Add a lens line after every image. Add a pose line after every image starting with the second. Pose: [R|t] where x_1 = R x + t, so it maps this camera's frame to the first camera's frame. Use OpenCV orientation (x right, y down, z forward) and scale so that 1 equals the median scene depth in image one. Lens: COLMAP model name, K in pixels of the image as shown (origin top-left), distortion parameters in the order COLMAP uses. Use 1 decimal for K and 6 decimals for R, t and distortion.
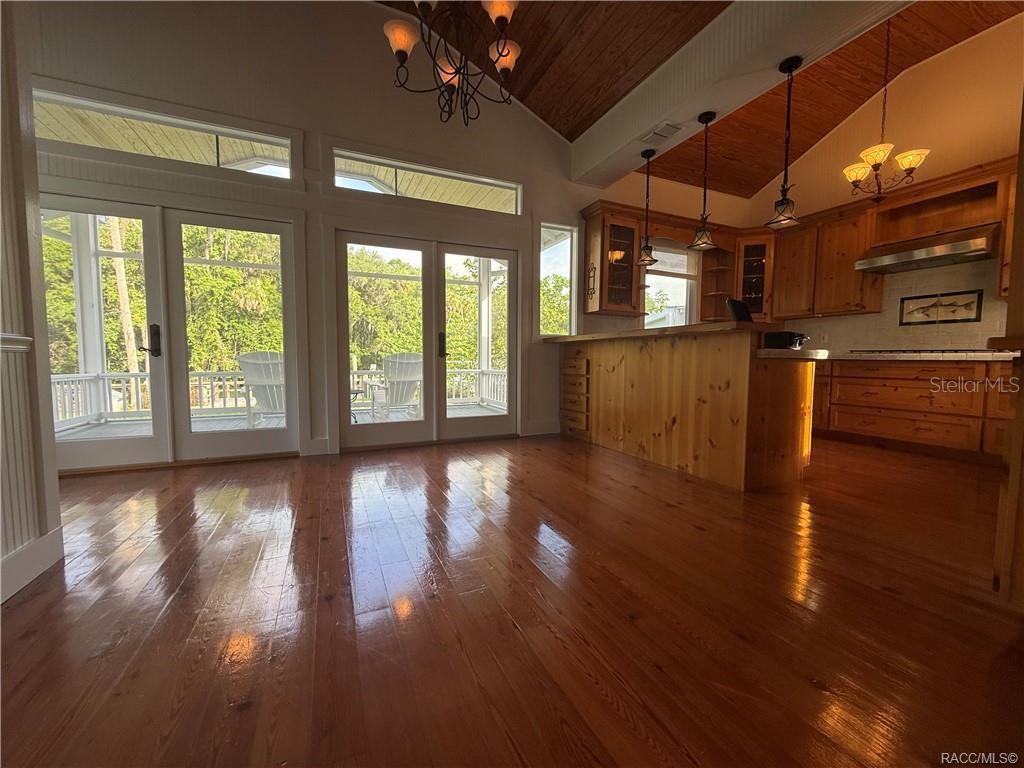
lens RADIAL K [[406.7, 0, 512.0], [0, 406.7, 384.0], [0, 0, 1]] dist [-0.000680, 0.000106]
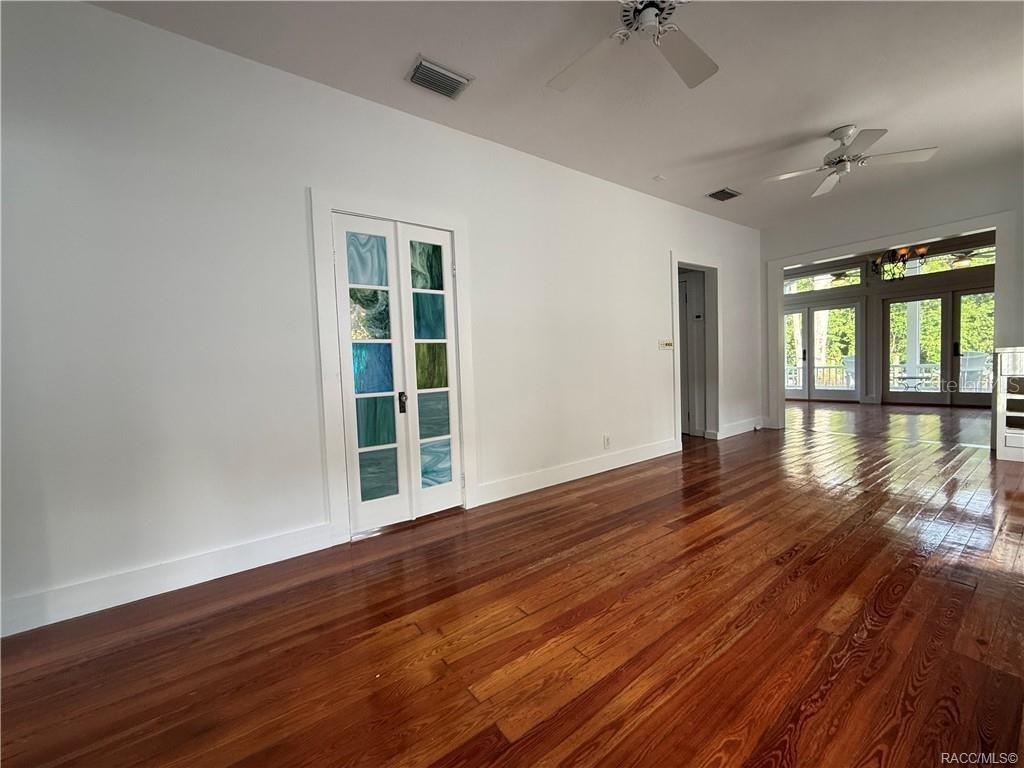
lens RADIAL K [[406.7, 0, 512.0], [0, 406.7, 384.0], [0, 0, 1]] dist [-0.000680, 0.000106]
pose [[0.200892, 0.035670, -0.978964, 1.295701], [-0.020339, 0.999273, 0.032236, 0.038911], [0.979402, 0.013435, 0.201472, -1.354560]]
